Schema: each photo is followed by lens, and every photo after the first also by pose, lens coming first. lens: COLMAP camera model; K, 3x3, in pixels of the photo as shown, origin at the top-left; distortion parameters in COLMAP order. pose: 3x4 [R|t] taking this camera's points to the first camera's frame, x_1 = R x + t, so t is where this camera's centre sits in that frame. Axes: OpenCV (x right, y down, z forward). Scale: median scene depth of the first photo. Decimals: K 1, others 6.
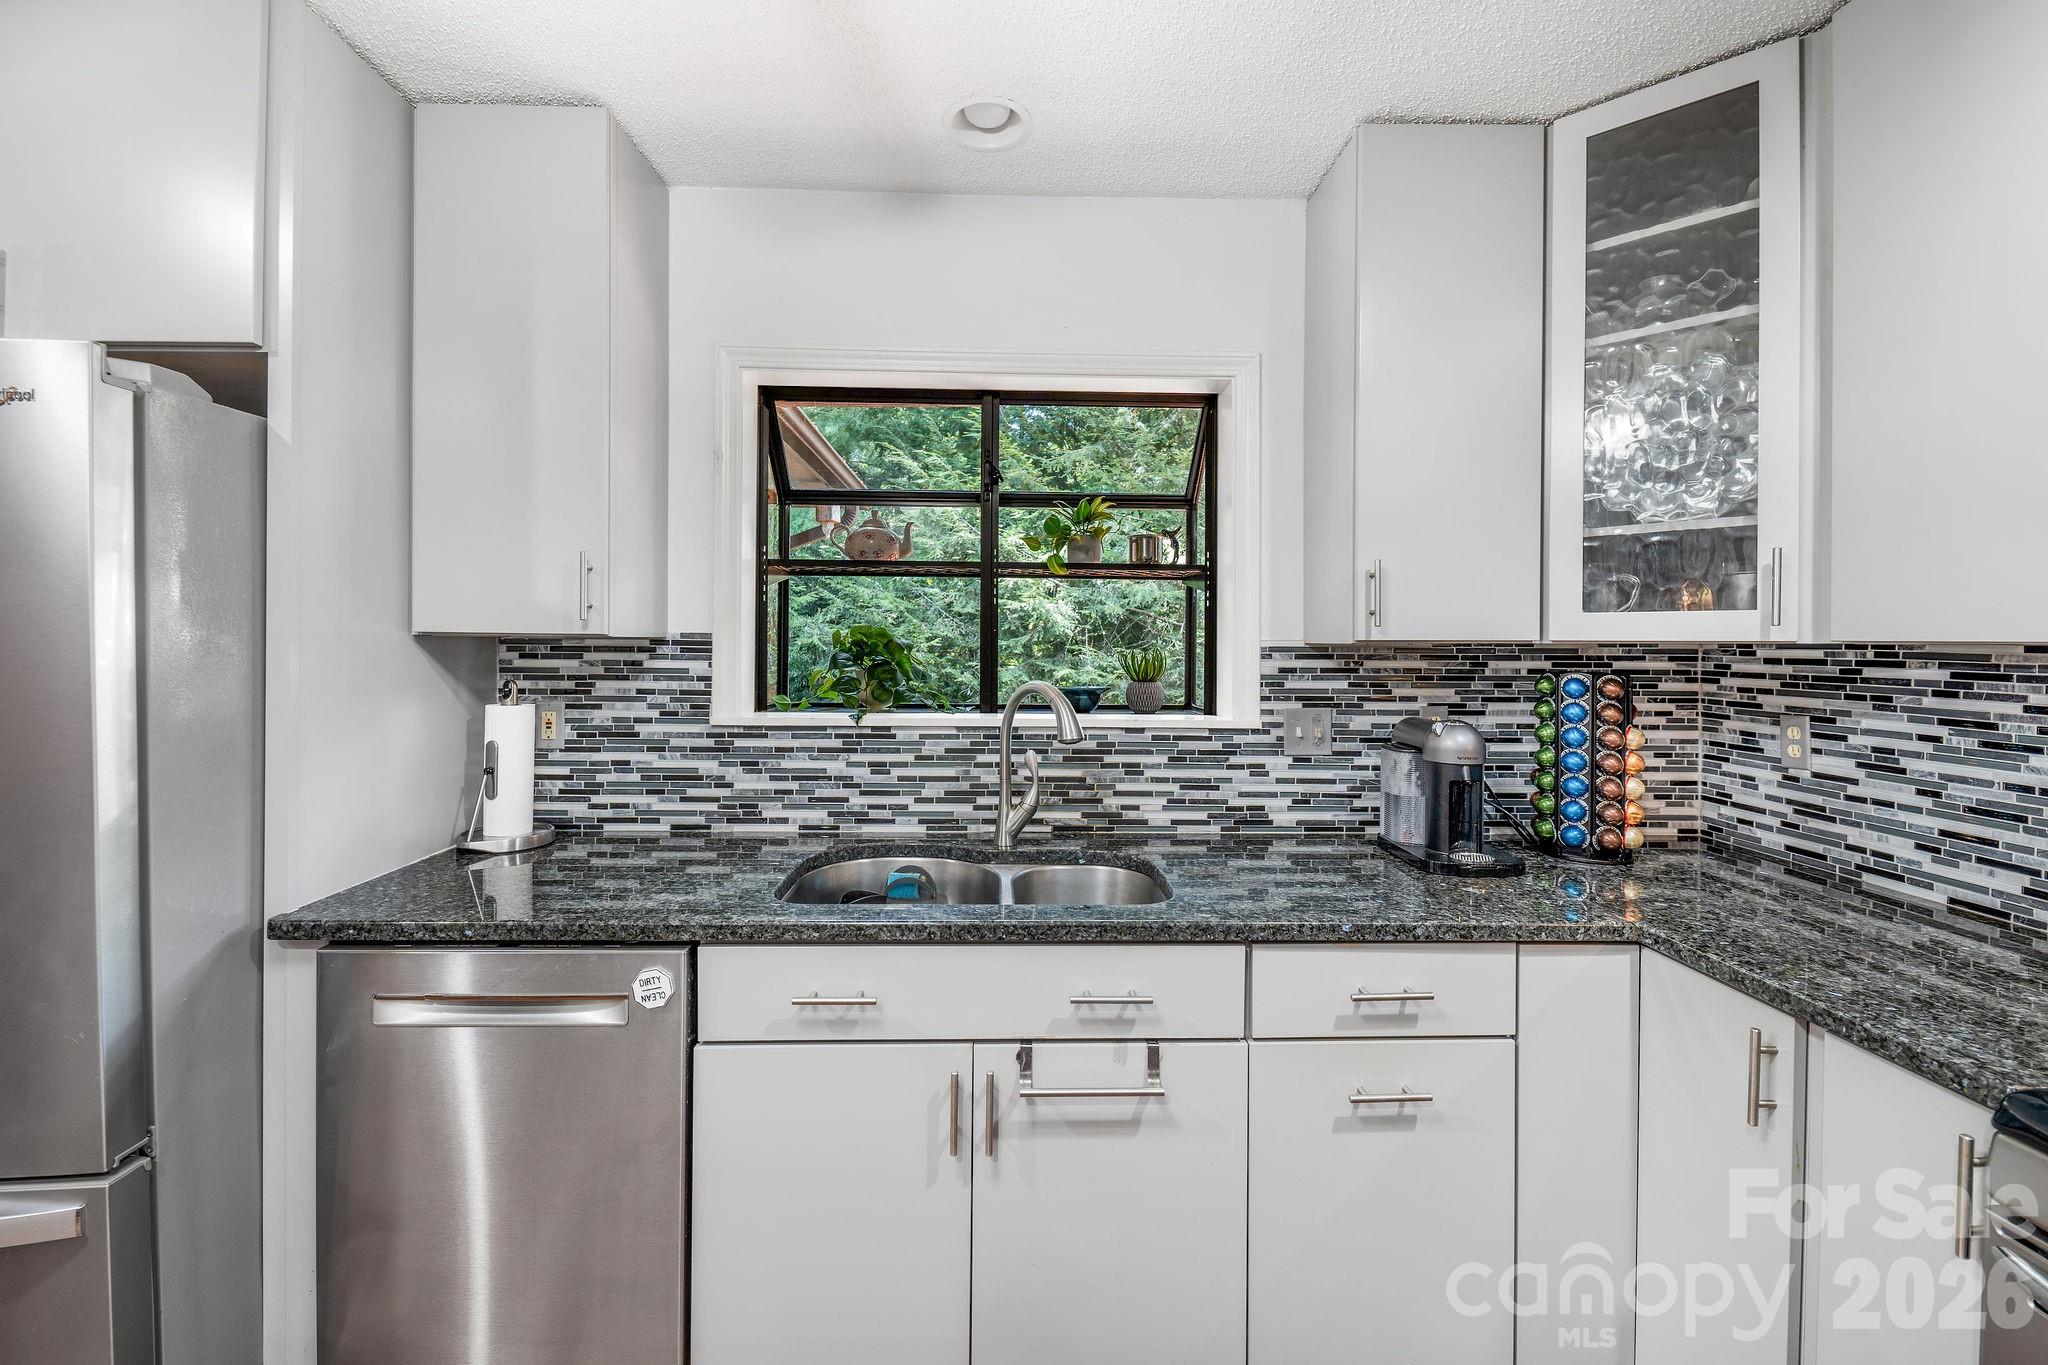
lens RADIAL K [[843.4, 0, 1035.5], [0, 843.4, 646.1], [0, 0, 1]] dist [0.004470, -0.002209]
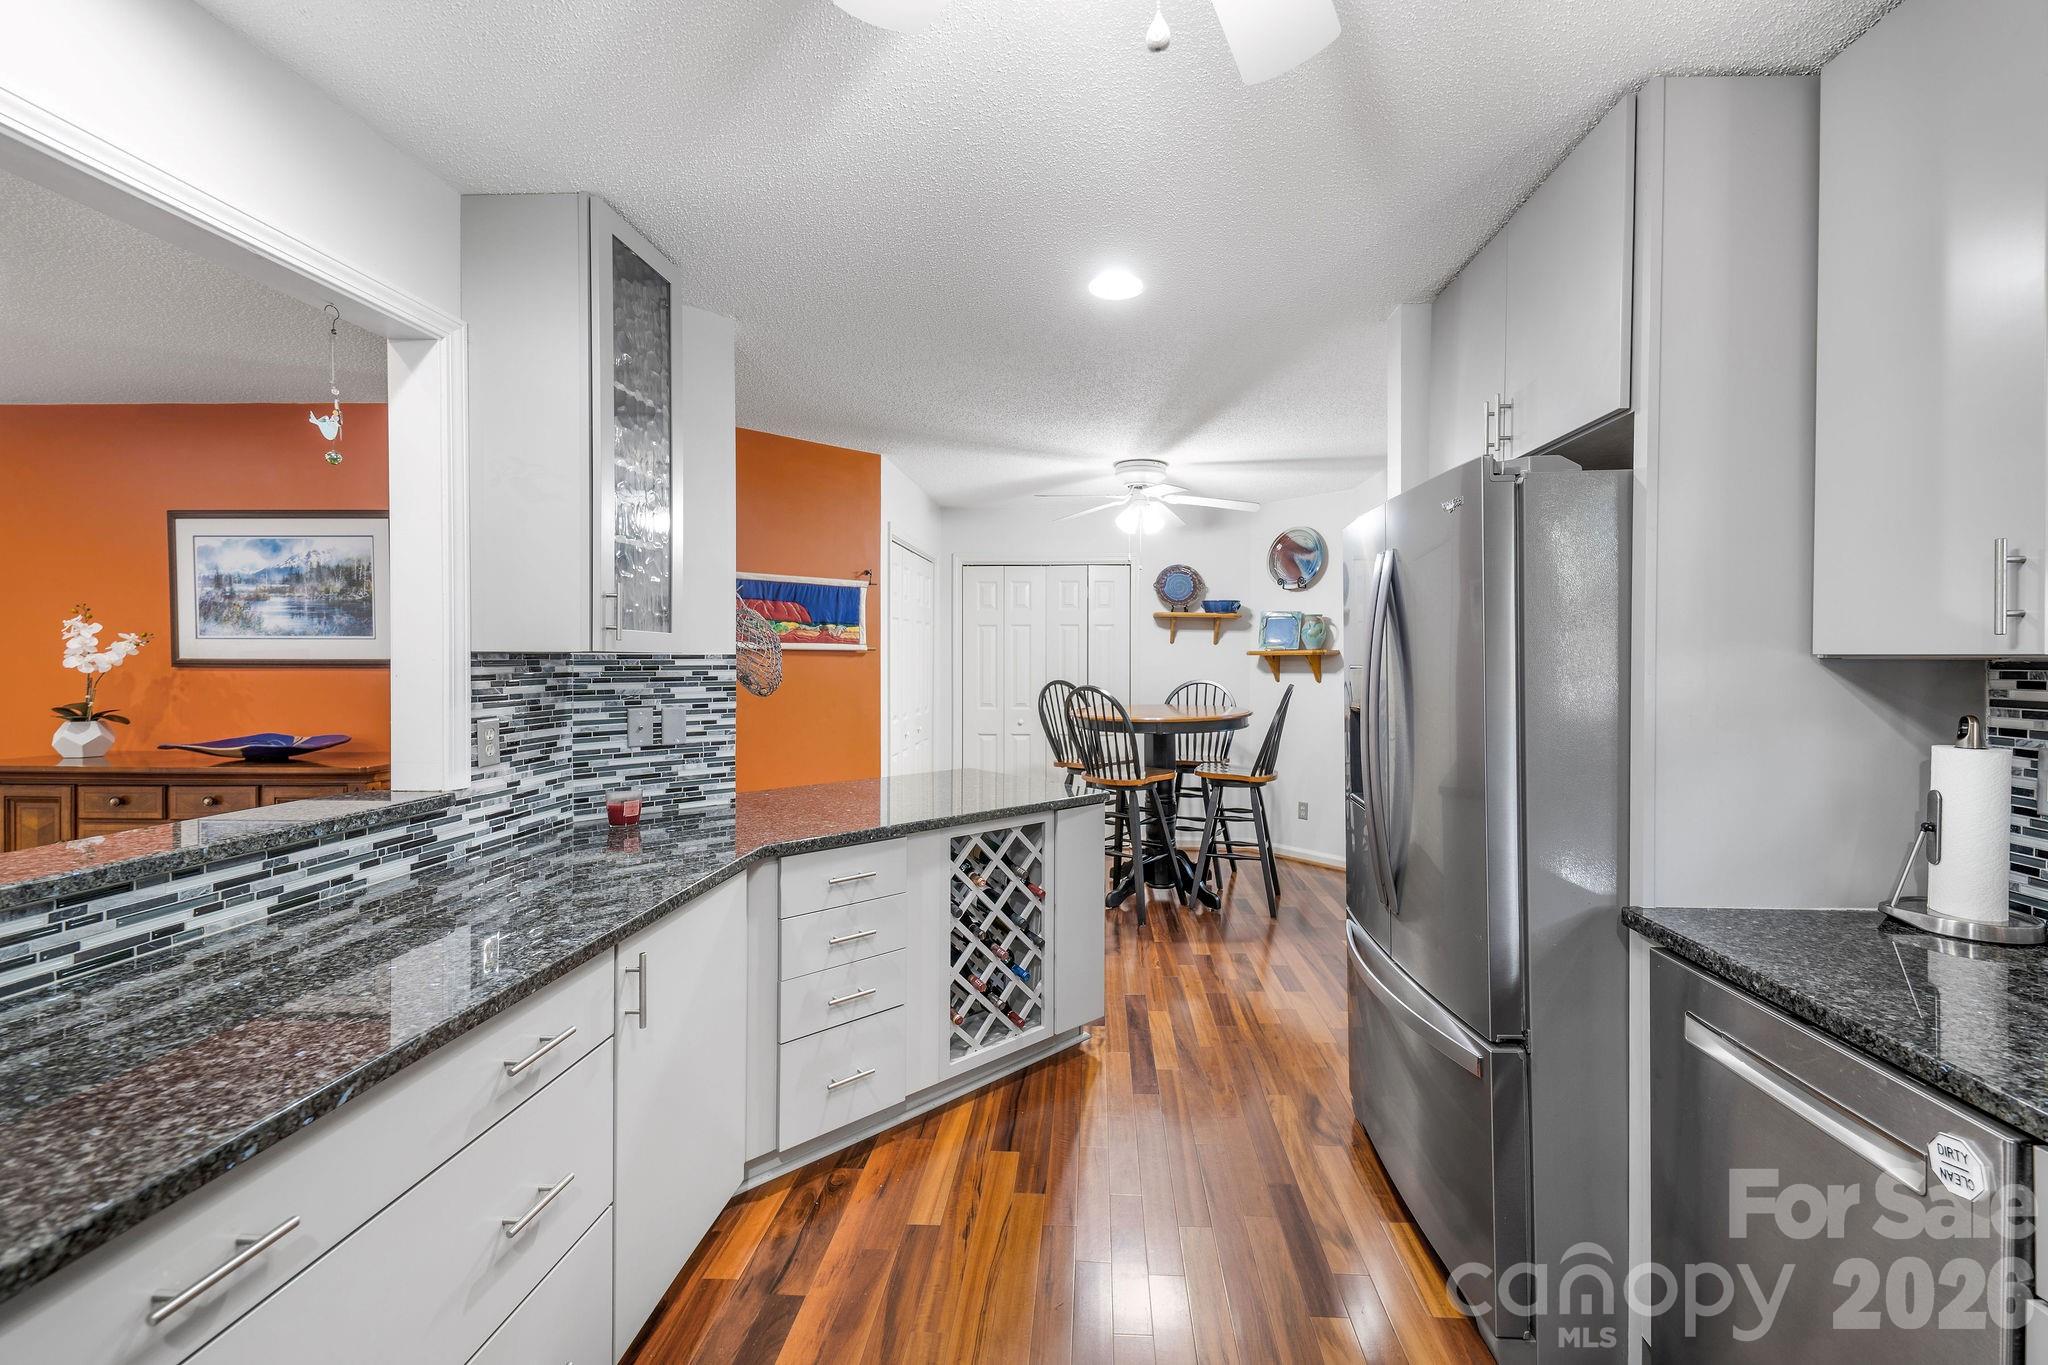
lens RADIAL K [[843.4, 0, 1041.7], [0, 843.4, 671.5], [0, 0, 1]] dist [0.004470, -0.002209]
pose [[-0.103886, 0.005249, -0.994575, 0.228651], [-0.007722, 0.999952, 0.006084, 0.001867], [0.994559, 0.008313, -0.103840, 0.240815]]
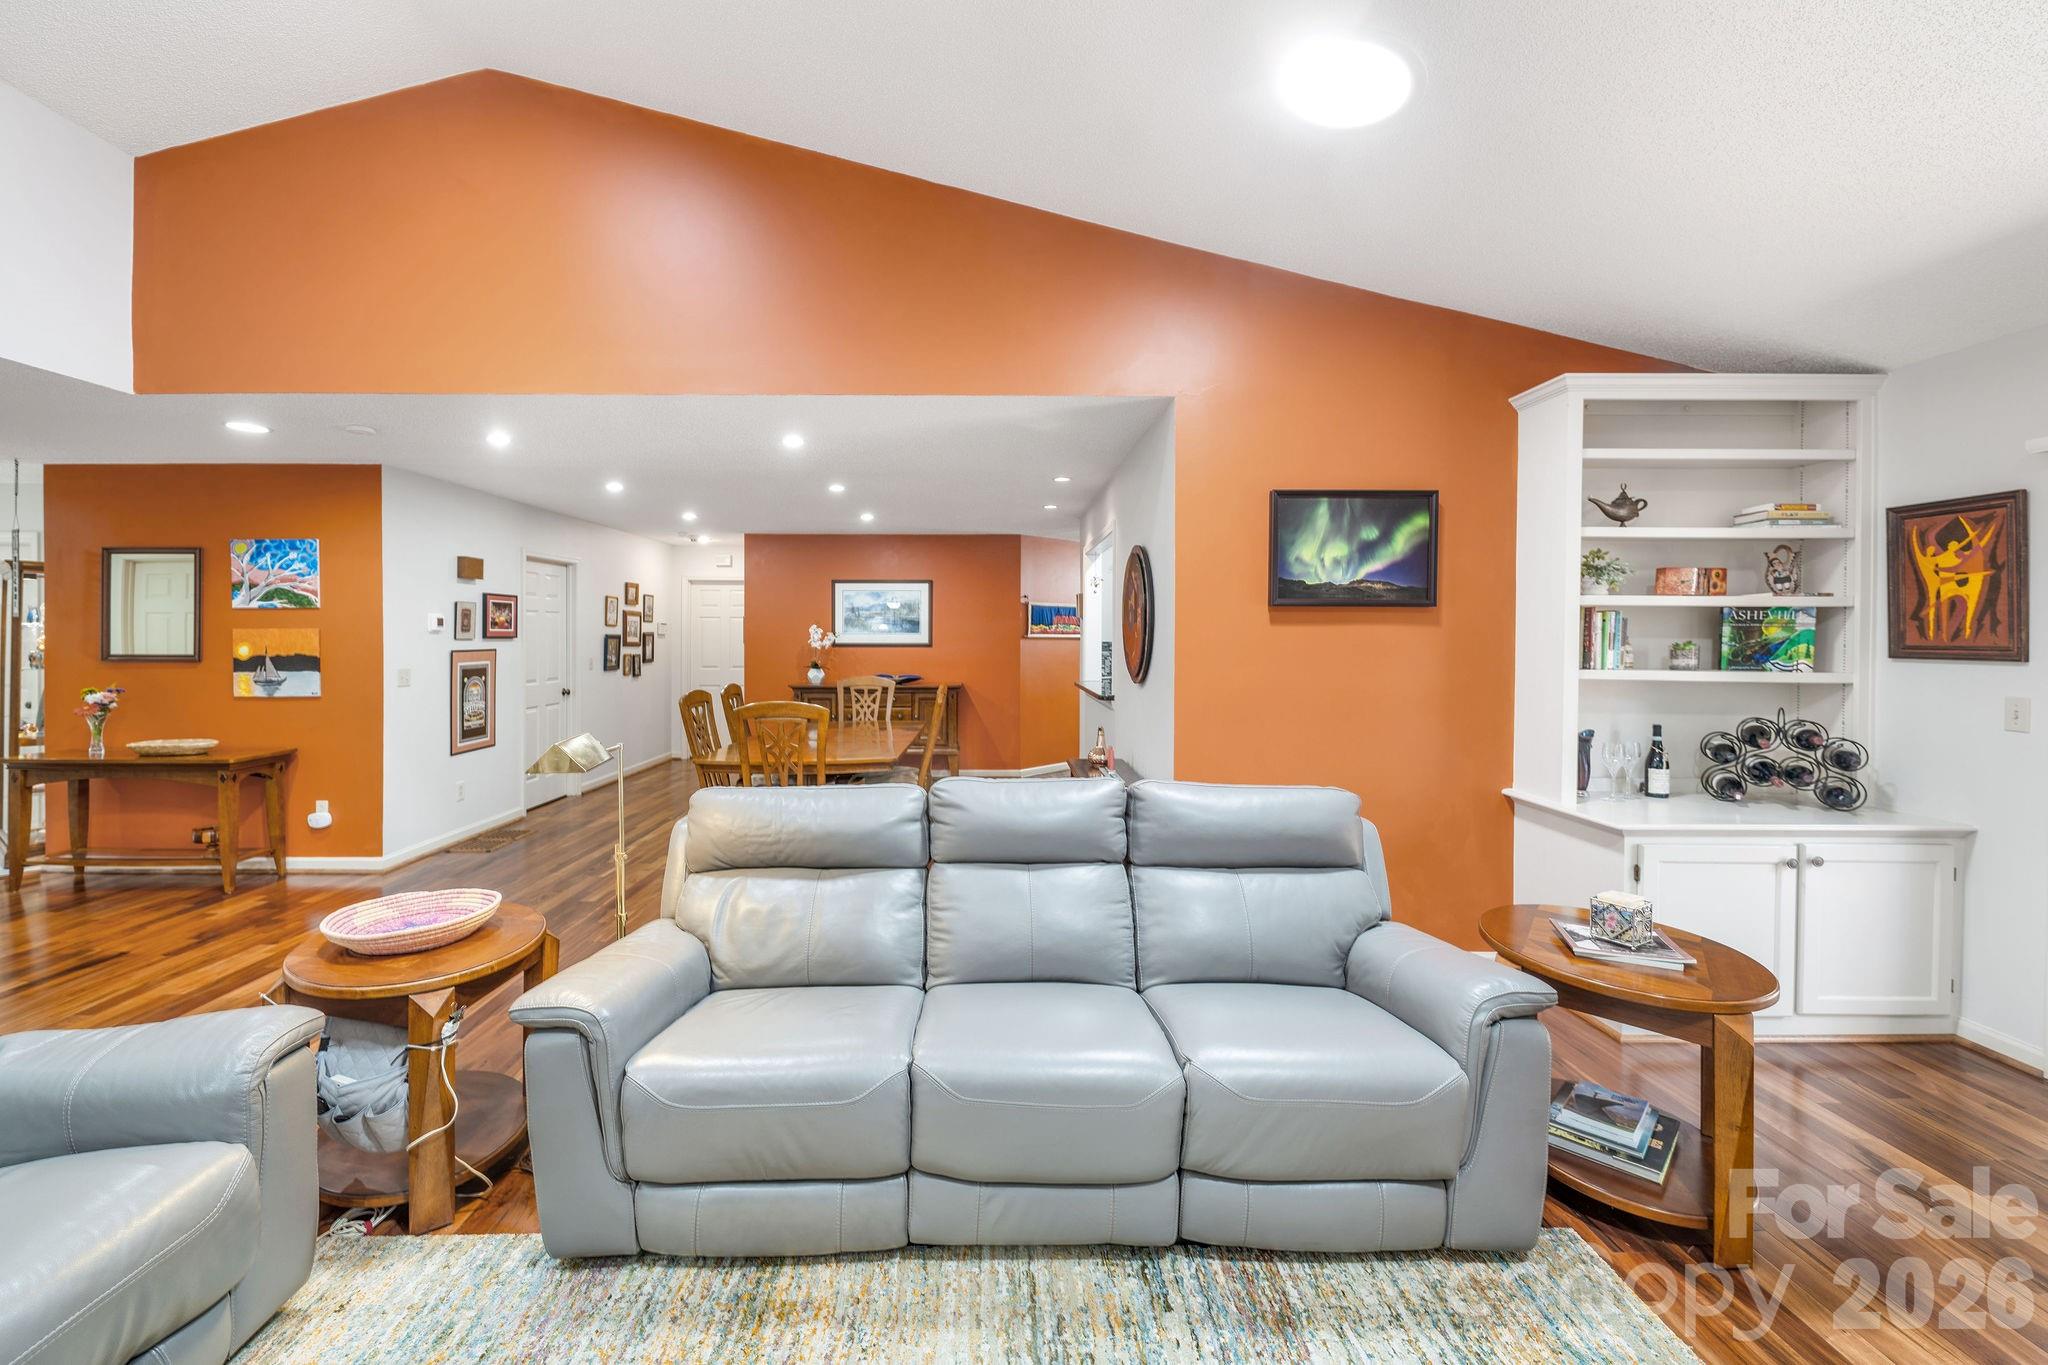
lens RADIAL K [[843.4, 0, 991.9], [0, 843.4, 640.5], [0, 0, 1]] dist [0.004470, -0.002209]
pose [[-0.023963, -0.003257, -0.999708, 2.978774], [-0.006575, 0.999974, -0.003101, -0.003277], [0.999691, 0.006499, -0.023984, -0.962319]]
